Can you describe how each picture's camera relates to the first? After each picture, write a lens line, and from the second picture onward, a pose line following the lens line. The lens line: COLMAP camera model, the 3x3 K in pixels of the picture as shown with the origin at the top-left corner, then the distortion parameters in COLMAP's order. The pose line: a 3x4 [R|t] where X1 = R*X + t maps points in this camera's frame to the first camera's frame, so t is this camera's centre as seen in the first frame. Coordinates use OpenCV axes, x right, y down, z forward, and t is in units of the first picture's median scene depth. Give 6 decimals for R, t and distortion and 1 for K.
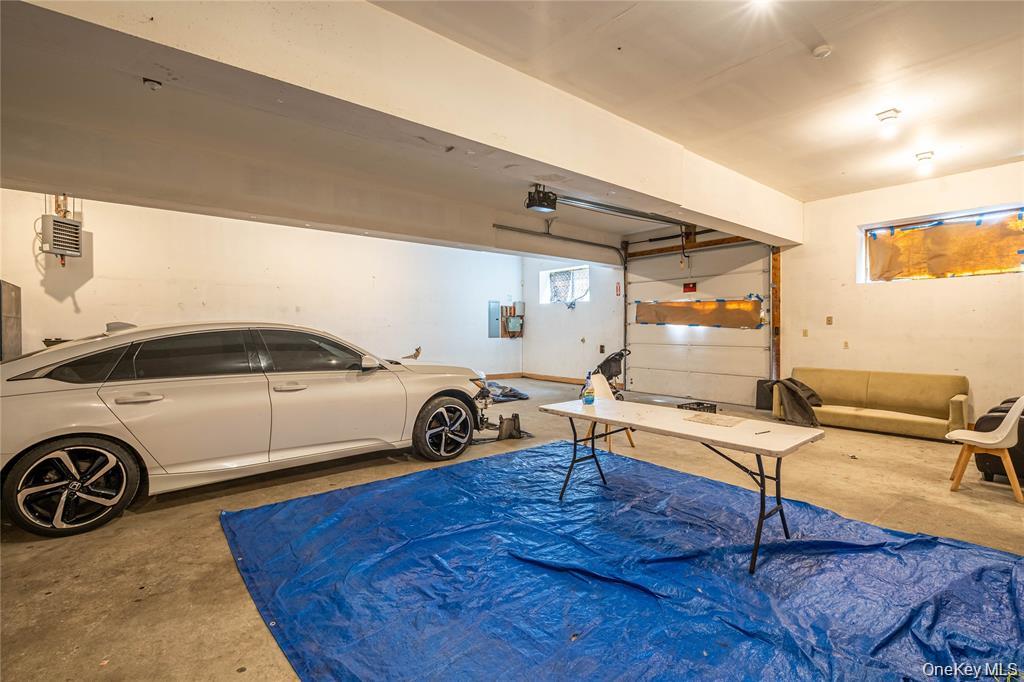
lens RADIAL K [[465.8, 0, 509.5], [0, 465.8, 335.3], [0, 0, 1]] dist [-0.006531, 0.000500]
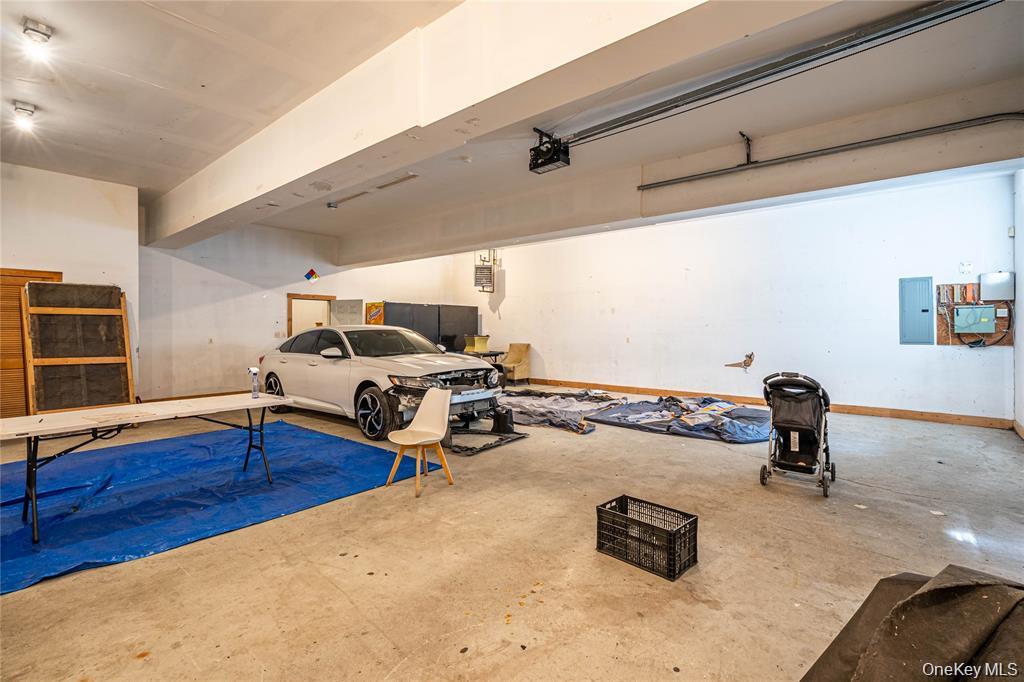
lens RADIAL K [[465.8, 0, 509.5], [0, 465.8, 335.3], [0, 0, 1]] dist [-0.006531, 0.000500]
pose [[0.185399, 0.012758, -0.982580, 0.468577], [-0.010700, 0.999883, 0.010964, -0.007071], [0.982605, 0.008481, 0.185514, 0.479220]]
